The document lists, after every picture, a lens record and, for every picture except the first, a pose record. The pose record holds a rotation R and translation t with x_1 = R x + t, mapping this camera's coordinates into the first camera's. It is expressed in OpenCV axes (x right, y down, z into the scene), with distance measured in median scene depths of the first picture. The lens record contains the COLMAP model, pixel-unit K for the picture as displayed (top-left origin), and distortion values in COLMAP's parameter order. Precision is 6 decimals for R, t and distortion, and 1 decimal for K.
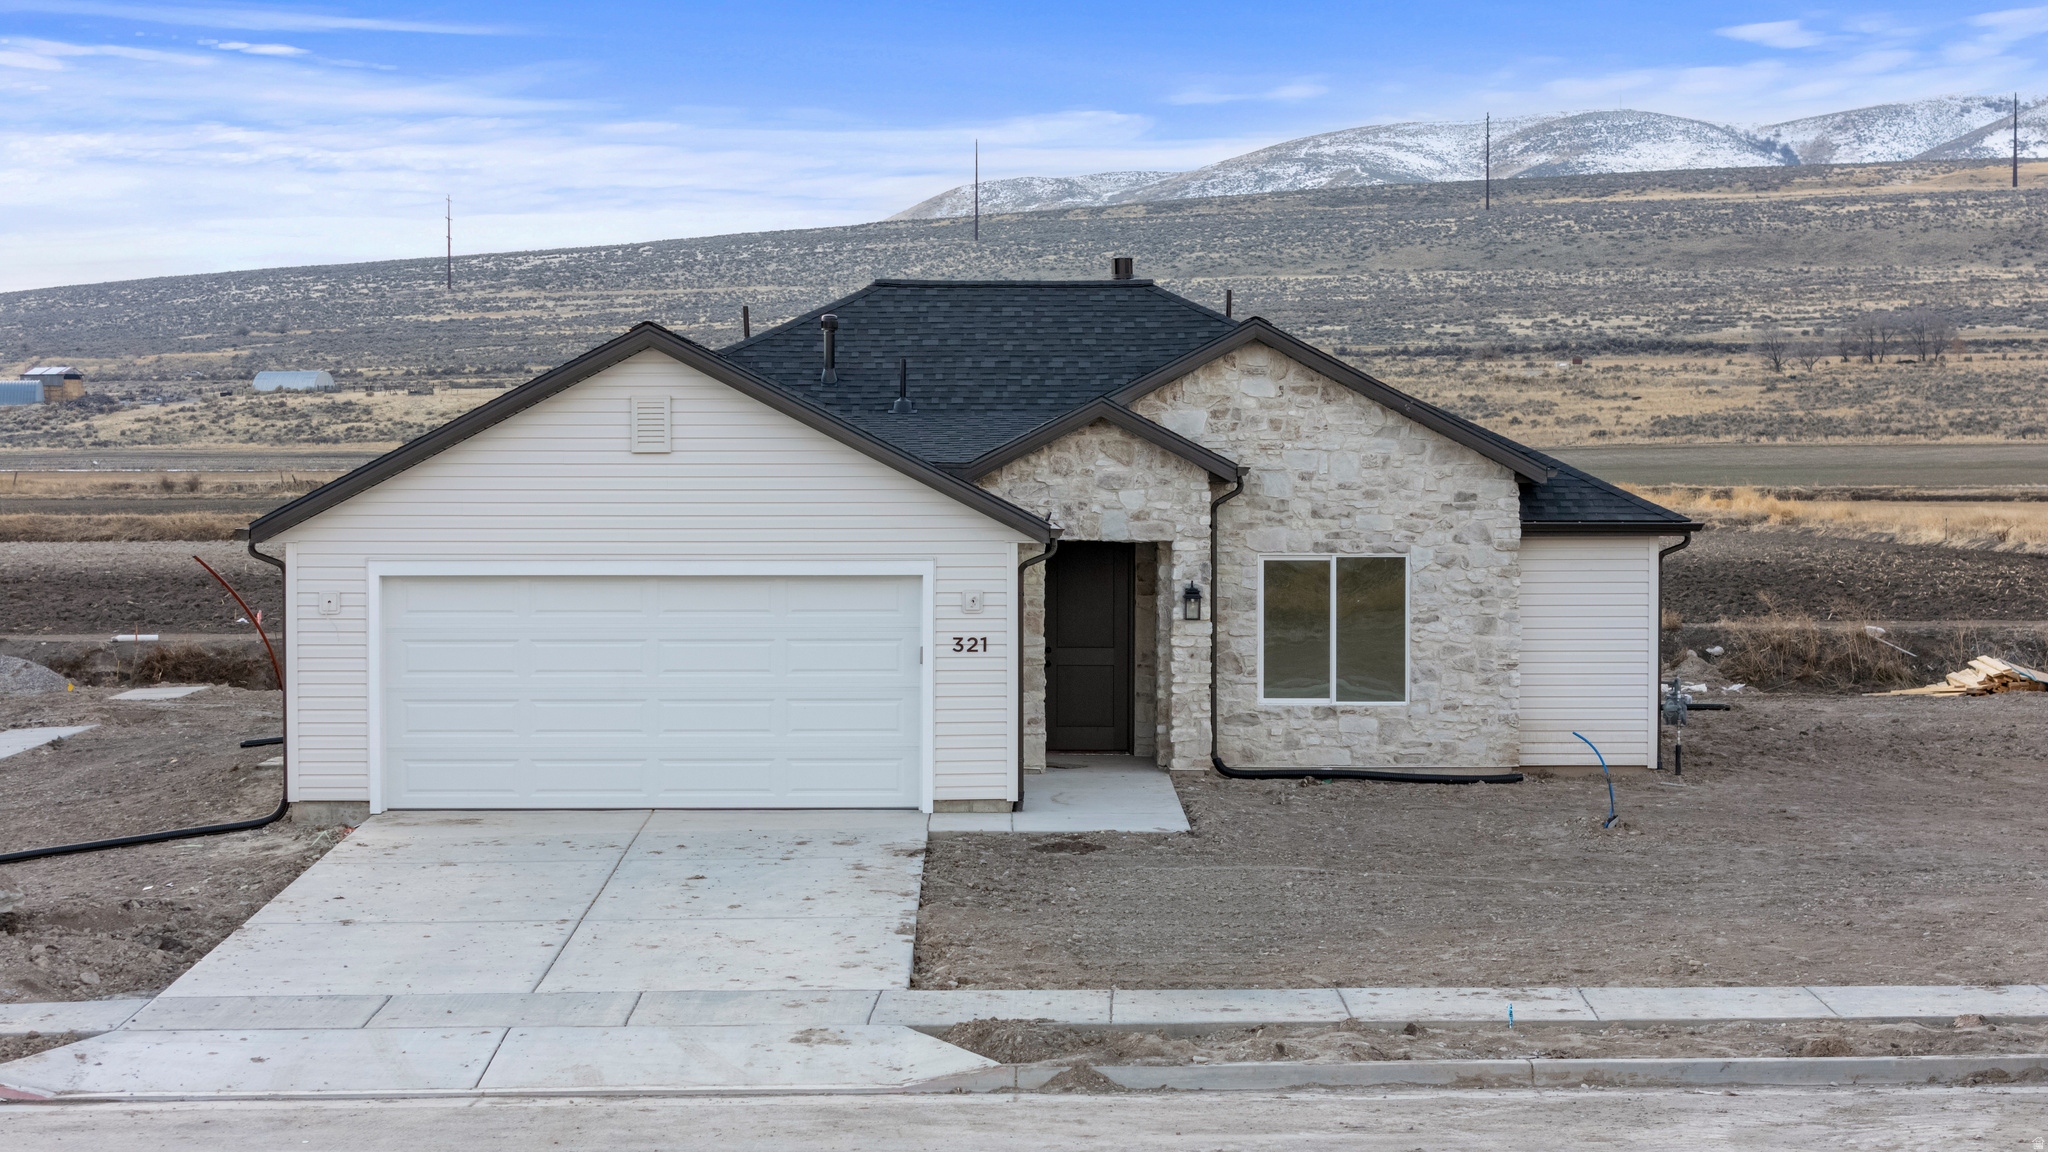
lens RADIAL K [[4132.9, 0, 1025.0], [0, 4132.9, 577.3], [0, 0, 1]] dist [0.016365, 0.000000]
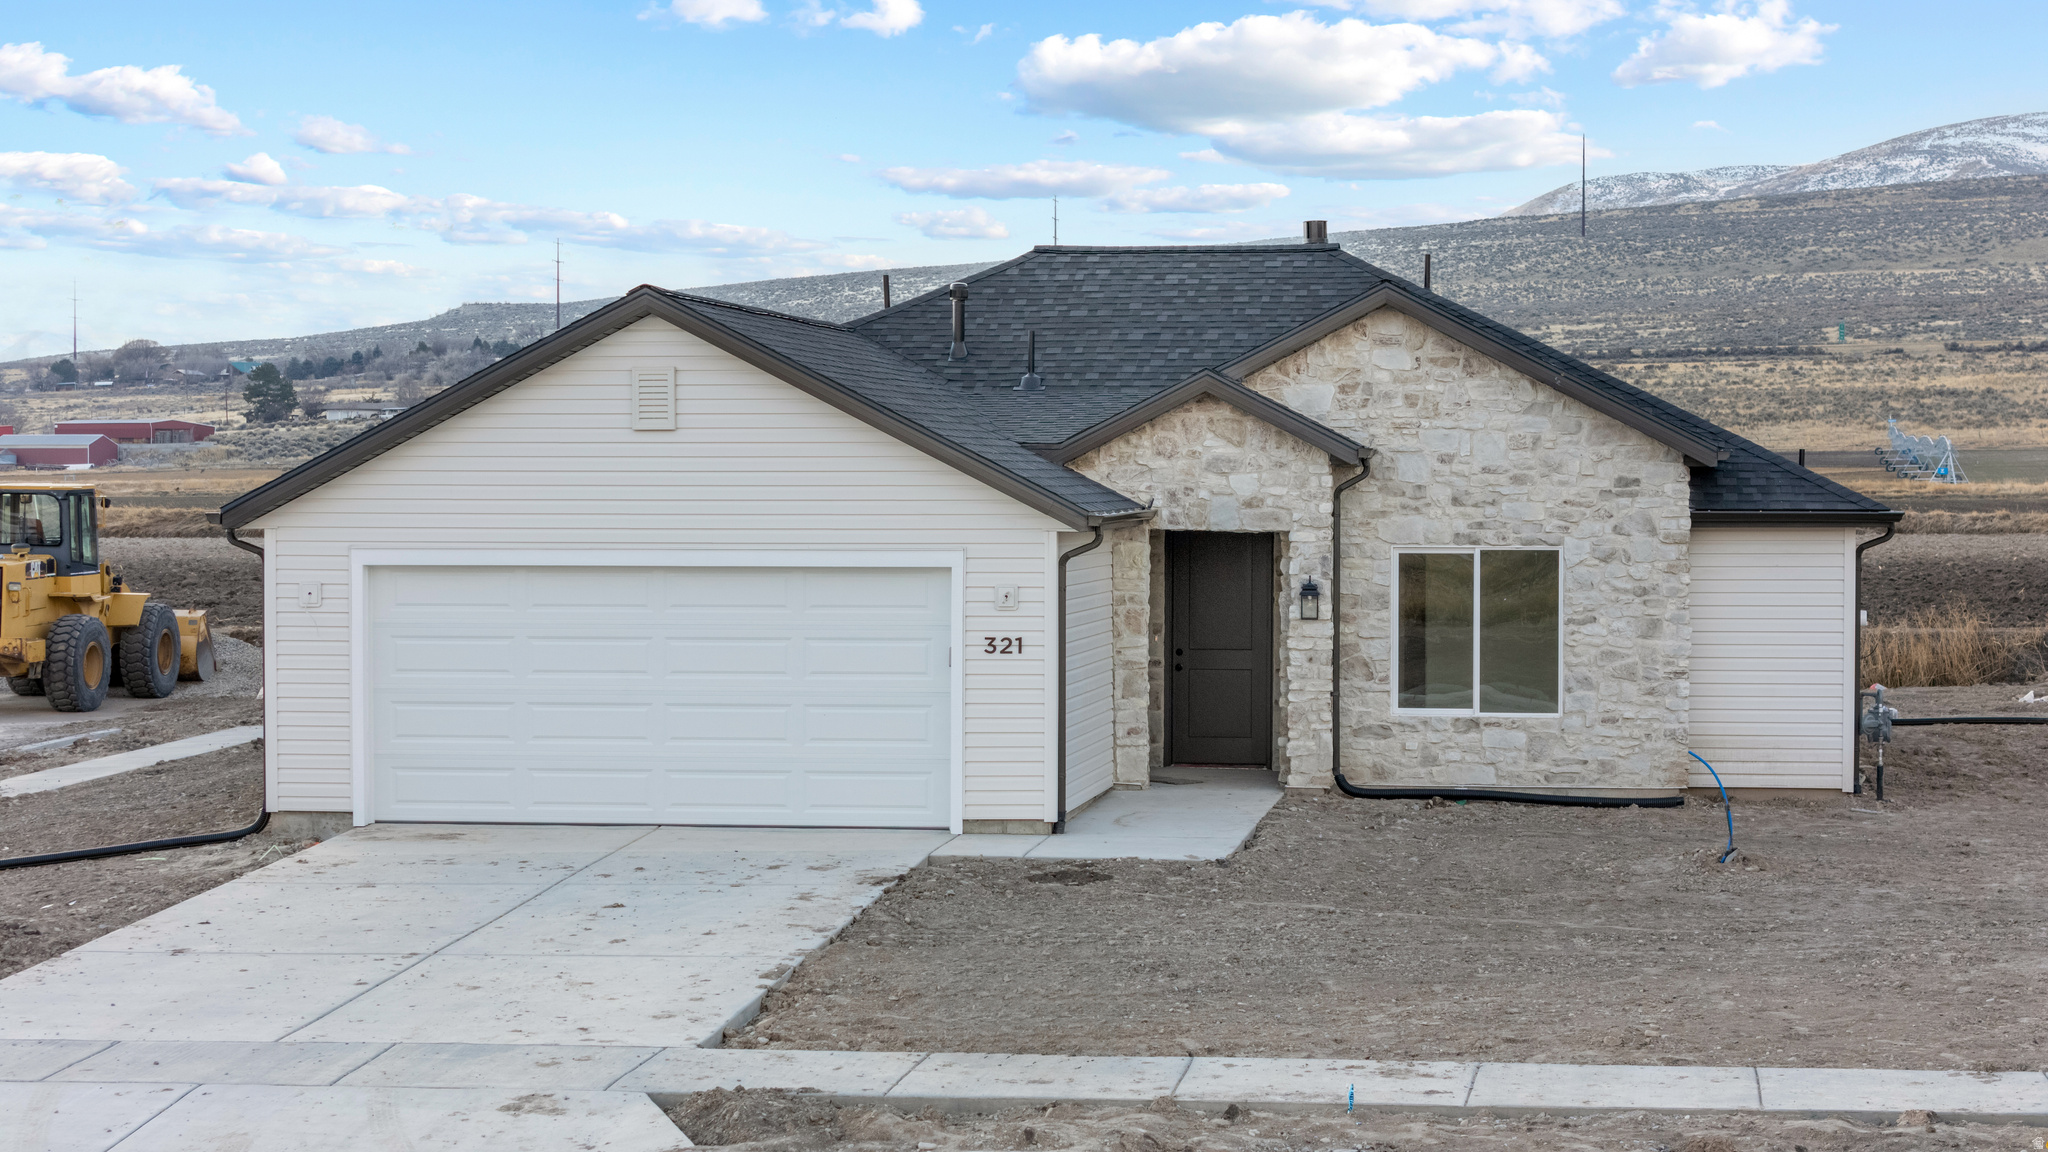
lens RADIAL K [[4132.9, 0, 1023.1], [0, 4132.9, 574.7], [0, 0, 1]] dist [0.016365, 0.000000]
pose [[0.988927, 0.004723, -0.148326, 0.111254], [-0.004780, 0.999989, -0.000024, 0.000946], [0.148324, 0.000732, 0.988939, 0.109019]]
